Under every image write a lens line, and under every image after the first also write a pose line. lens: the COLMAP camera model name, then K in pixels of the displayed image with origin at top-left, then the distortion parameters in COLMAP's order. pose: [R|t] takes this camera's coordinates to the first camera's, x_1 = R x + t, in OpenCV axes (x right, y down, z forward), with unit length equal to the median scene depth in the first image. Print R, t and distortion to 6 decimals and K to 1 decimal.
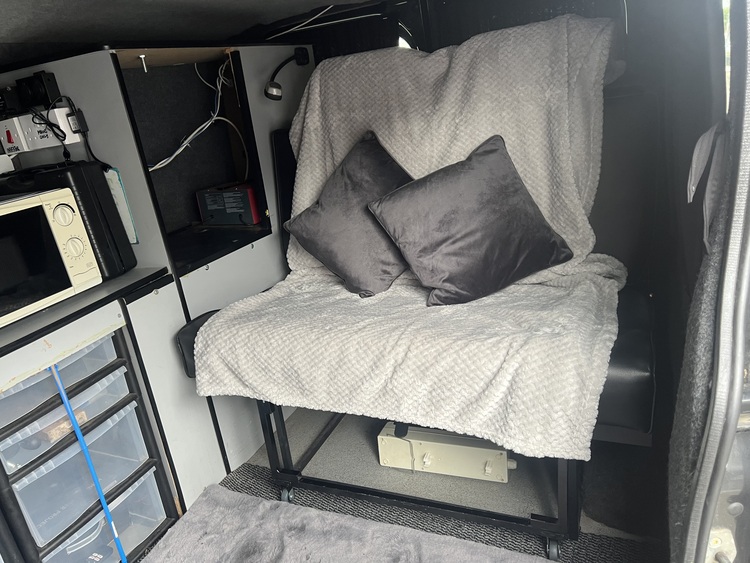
lens RADIAL K [[570.6, 0, 375.3], [0, 570.6, 283.6], [0, 0, 1]] dist [0.025154, -0.008582]
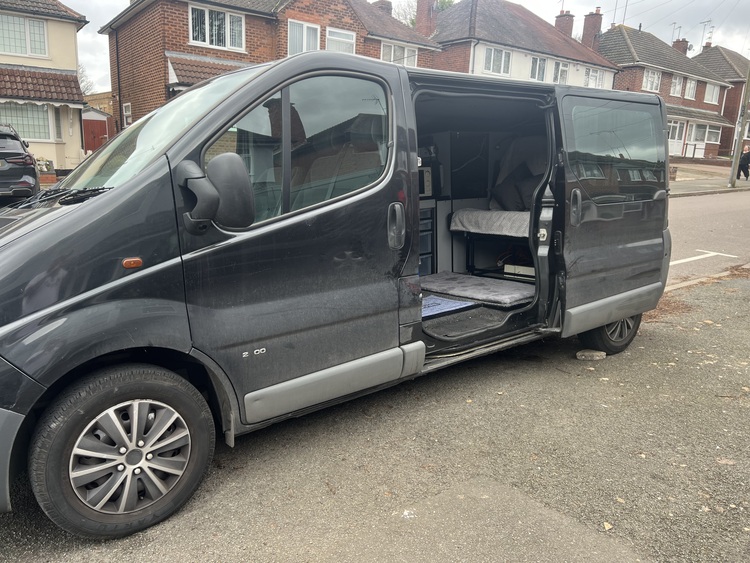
lens RADIAL K [[570.6, 0, 374.7], [0, 570.6, 282.2], [0, 0, 1]] dist [0.025154, -0.008582]
pose [[0.870000, 0.184764, -0.457123, 0.859573], [-0.244612, 0.966731, -0.074805, 0.818101], [0.428094, 0.176898, 0.886252, -2.020826]]
